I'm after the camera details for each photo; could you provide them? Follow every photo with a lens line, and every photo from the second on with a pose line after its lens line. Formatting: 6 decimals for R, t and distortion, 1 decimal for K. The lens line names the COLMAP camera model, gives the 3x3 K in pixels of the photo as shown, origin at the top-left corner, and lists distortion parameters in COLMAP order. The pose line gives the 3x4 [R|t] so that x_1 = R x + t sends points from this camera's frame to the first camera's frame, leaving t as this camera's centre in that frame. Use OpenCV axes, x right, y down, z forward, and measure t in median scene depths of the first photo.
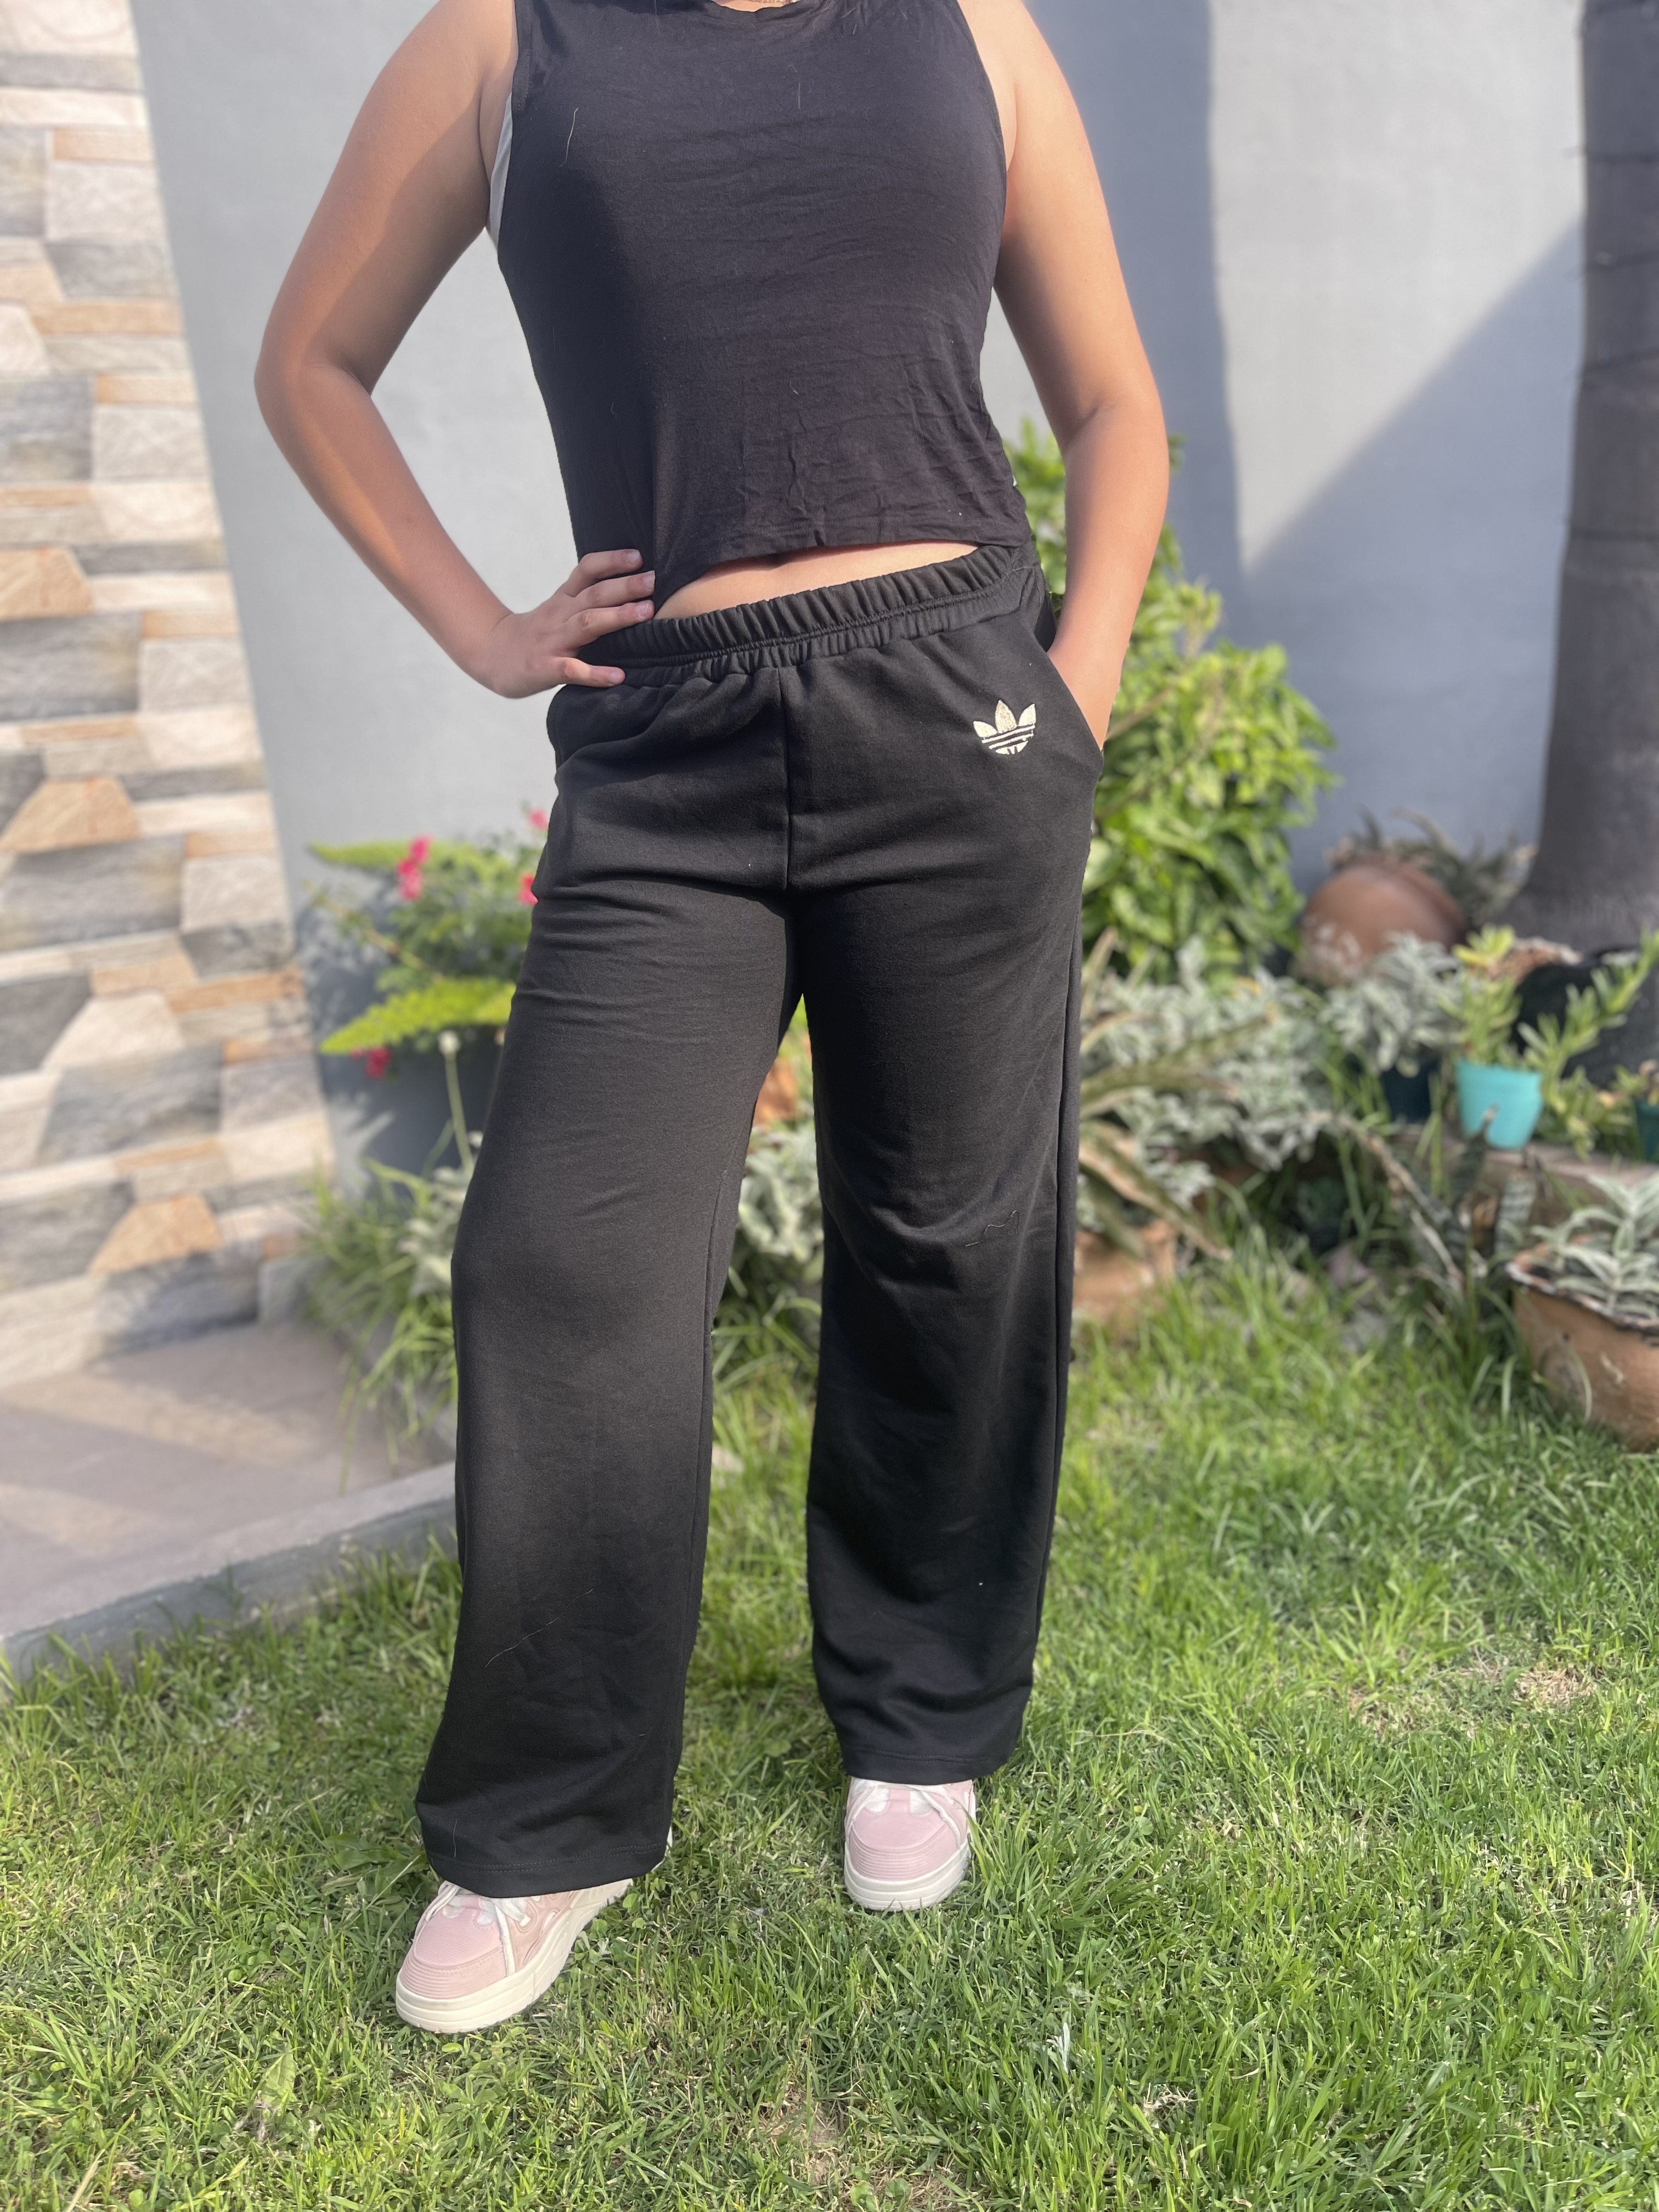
lens RADIAL K [[1678.1, 0, 835.8], [0, 1678.1, 1106.8], [0, 0, 1]] dist [0.044877, -0.079872]
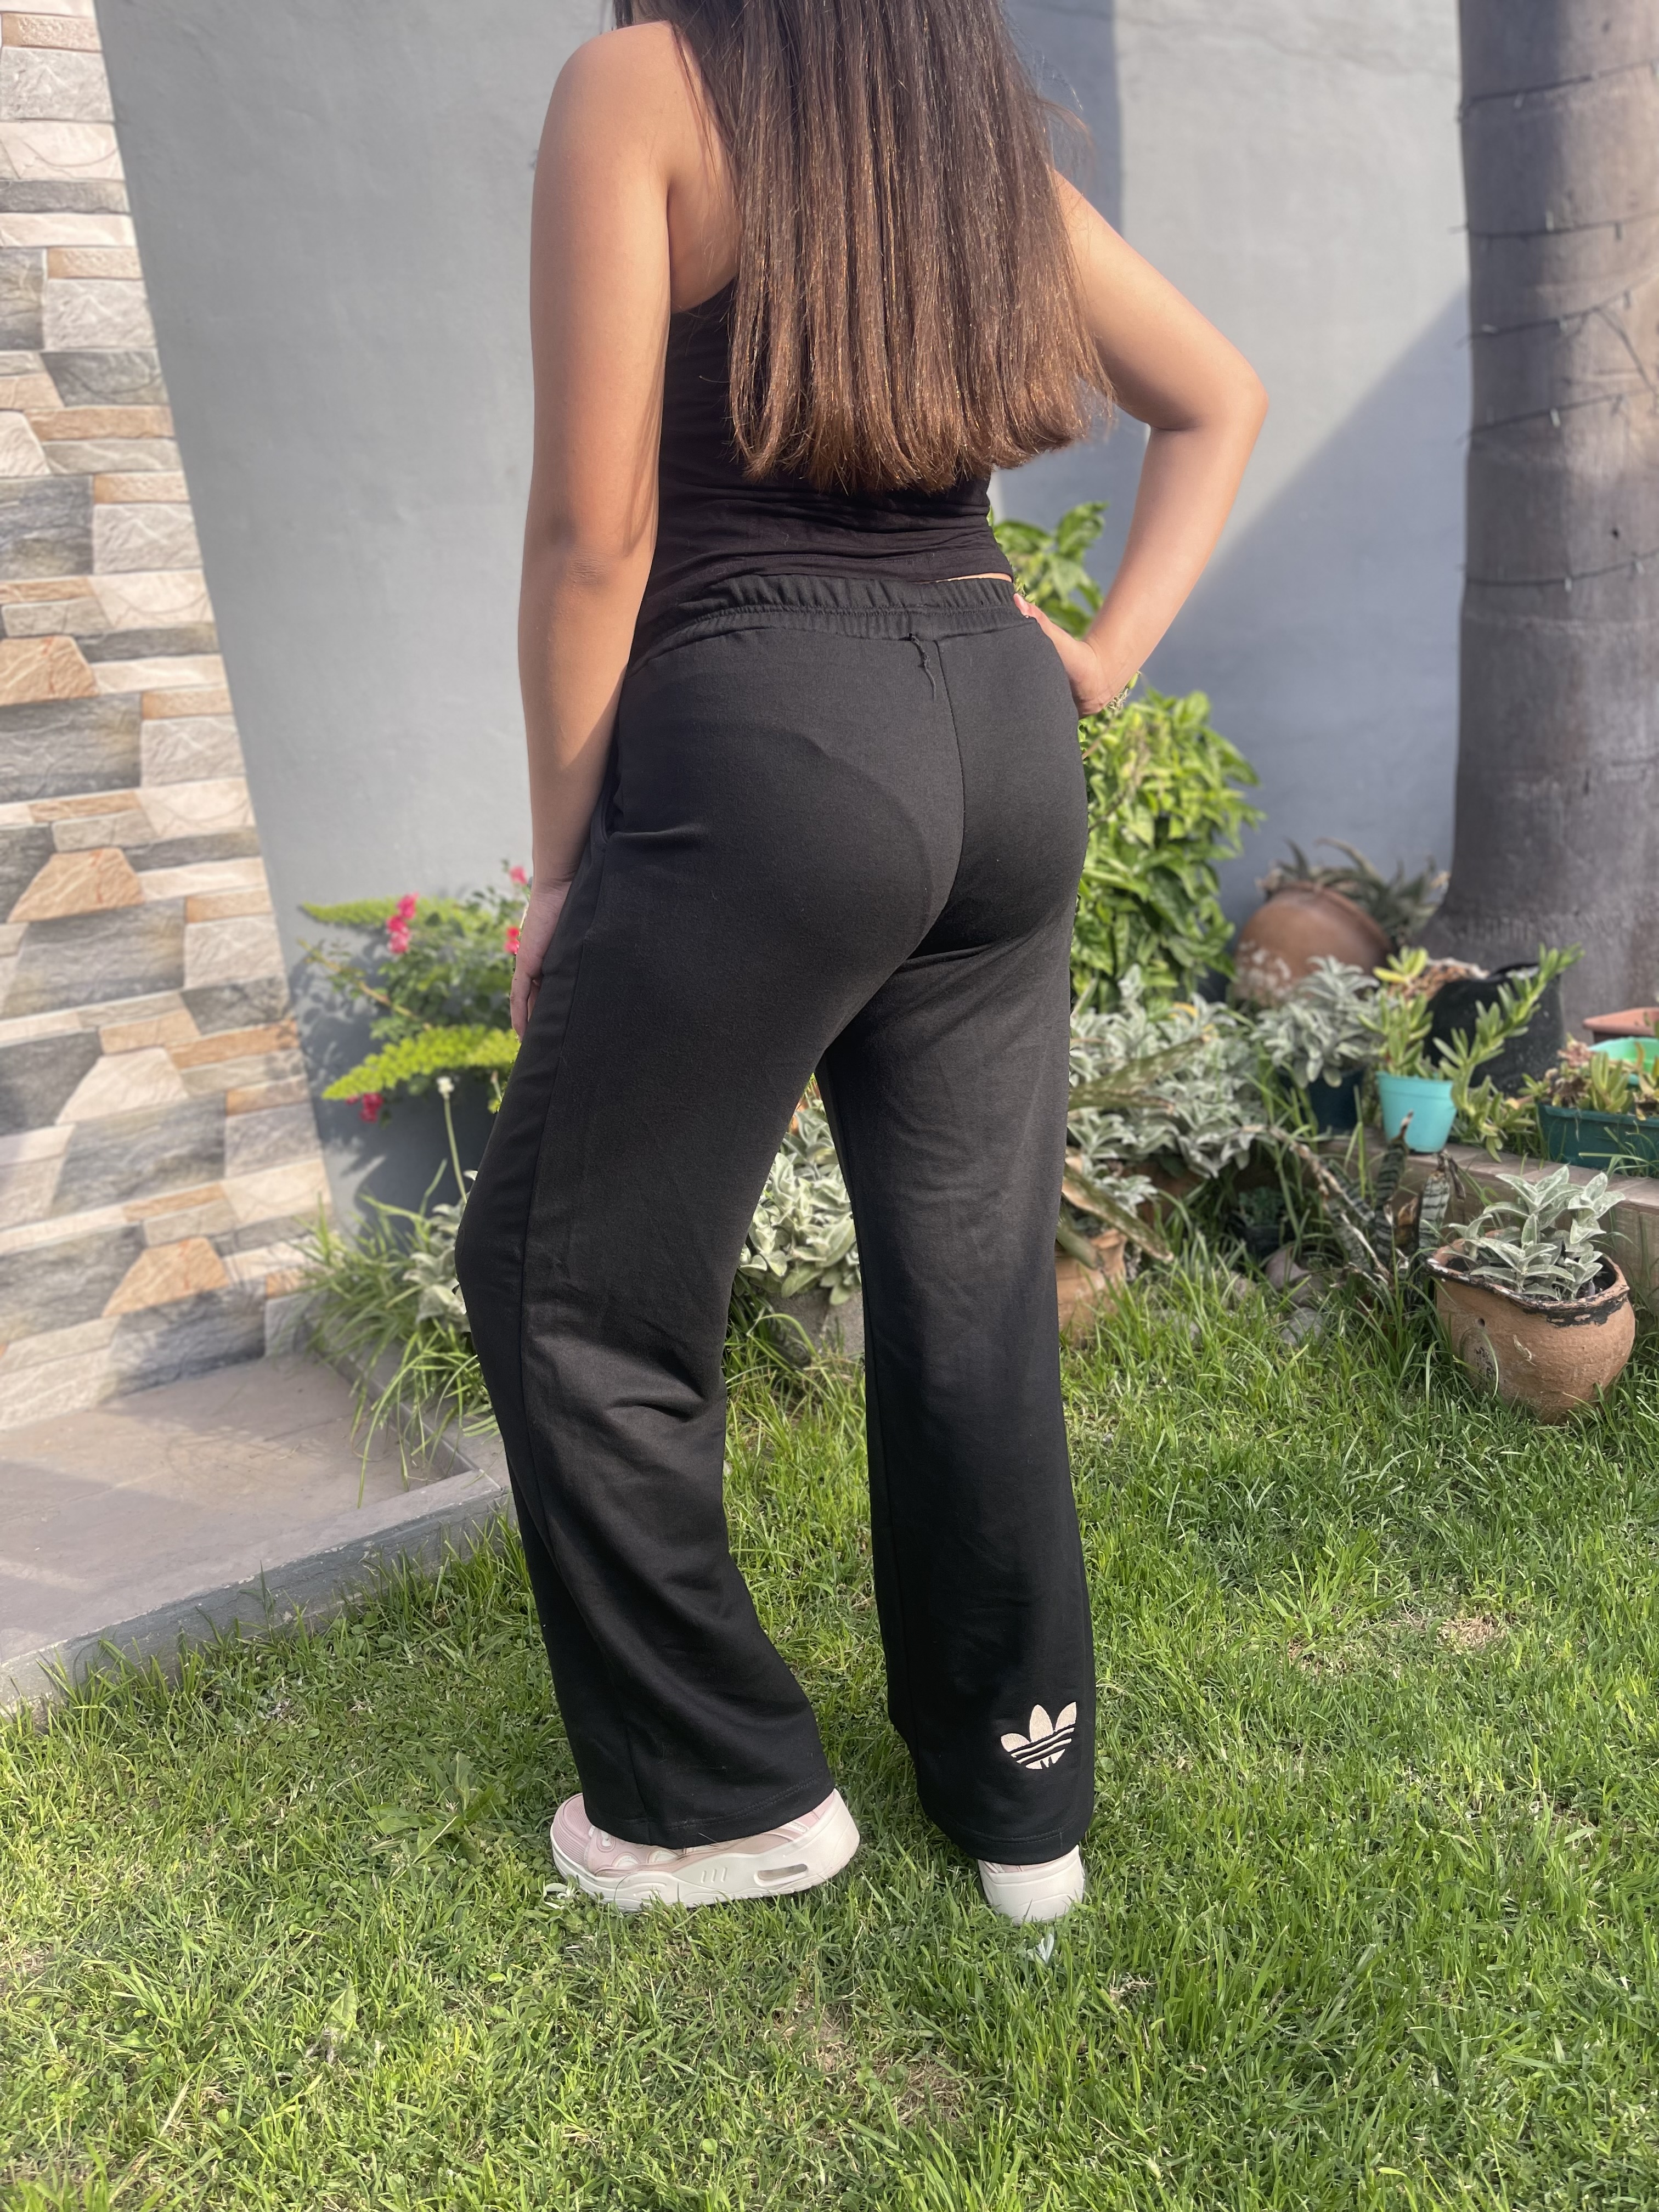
lens RADIAL K [[1681.4, 0, 829.5], [0, 1681.4, 1106.0], [0, 0, 1]] dist [0.024445, -0.035908]
pose [[0.999261, -0.032762, 0.020126, -0.006583], [0.033180, 0.999233, -0.020816, 0.006159], [-0.019429, 0.021468, 0.999581, -0.091710]]
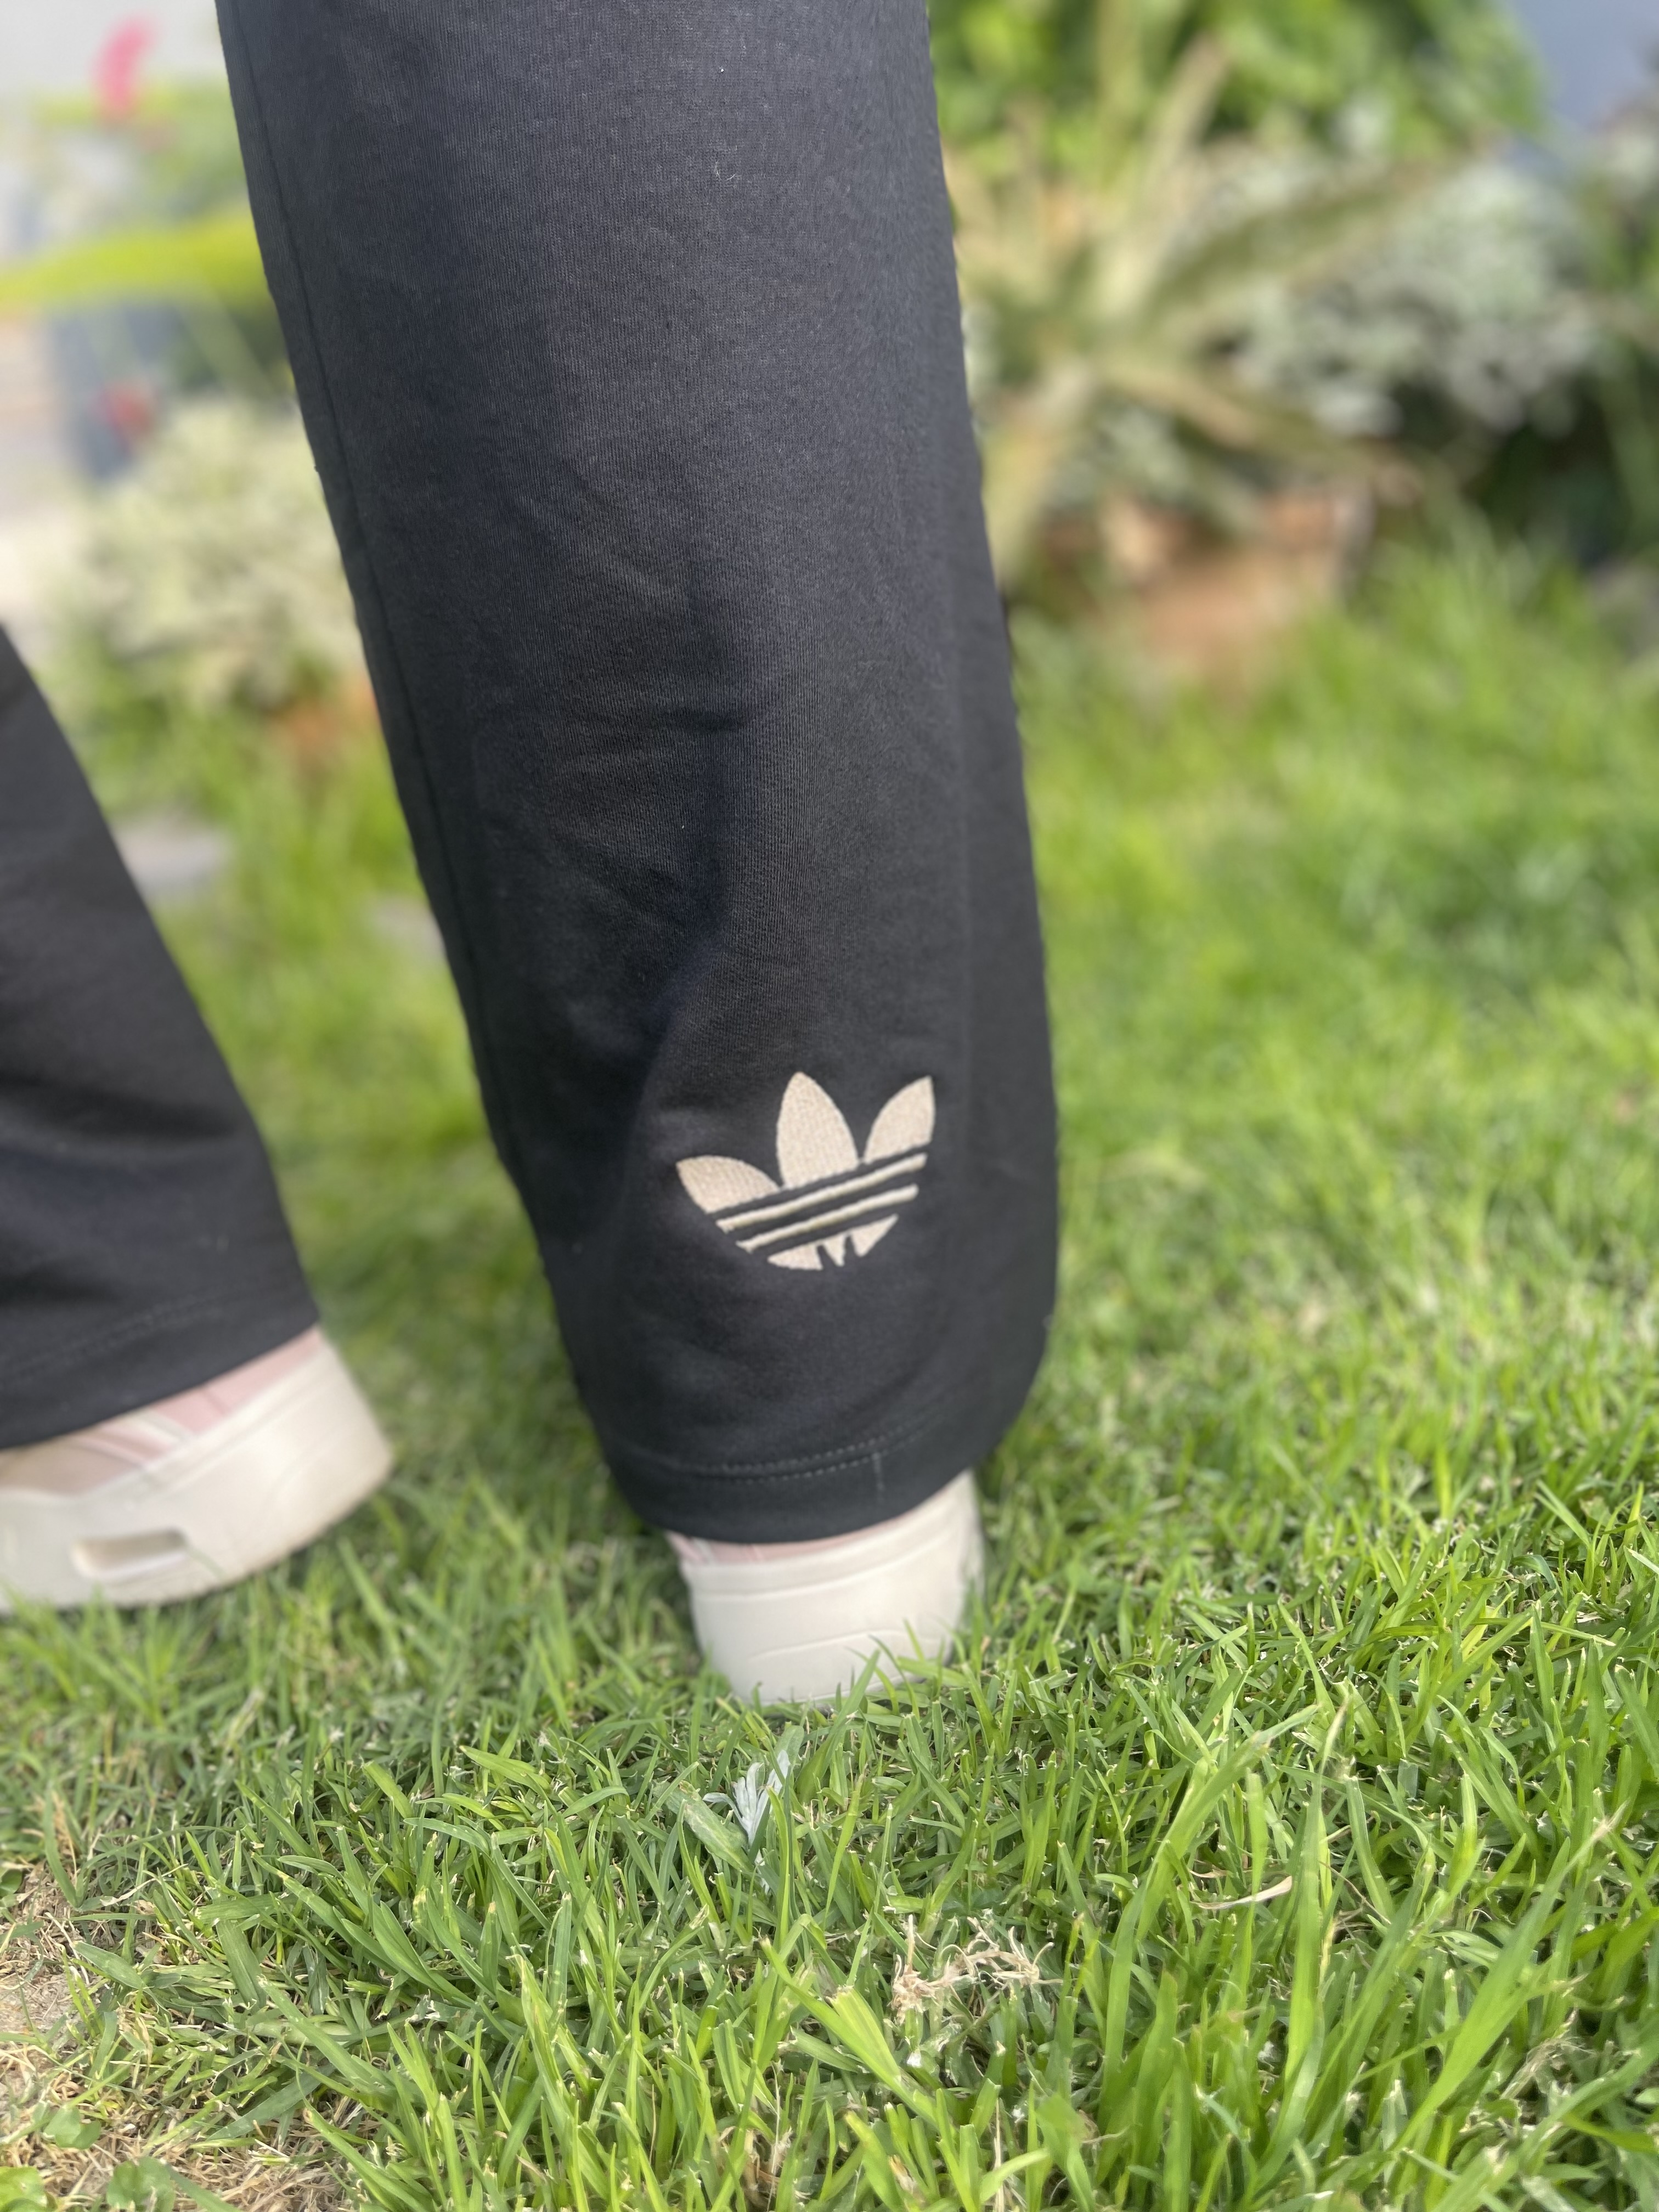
lens RADIAL K [[1663.5, 0, 829.5], [0, 1663.5, 1159.0], [0, 0, 1]] dist [0.034532, -0.061021]
pose [[0.988698, -0.032372, -0.146382, 0.132419], [0.056265, 0.985158, 0.162163, 0.236544], [0.138960, -0.168567, 0.975846, 0.436682]]
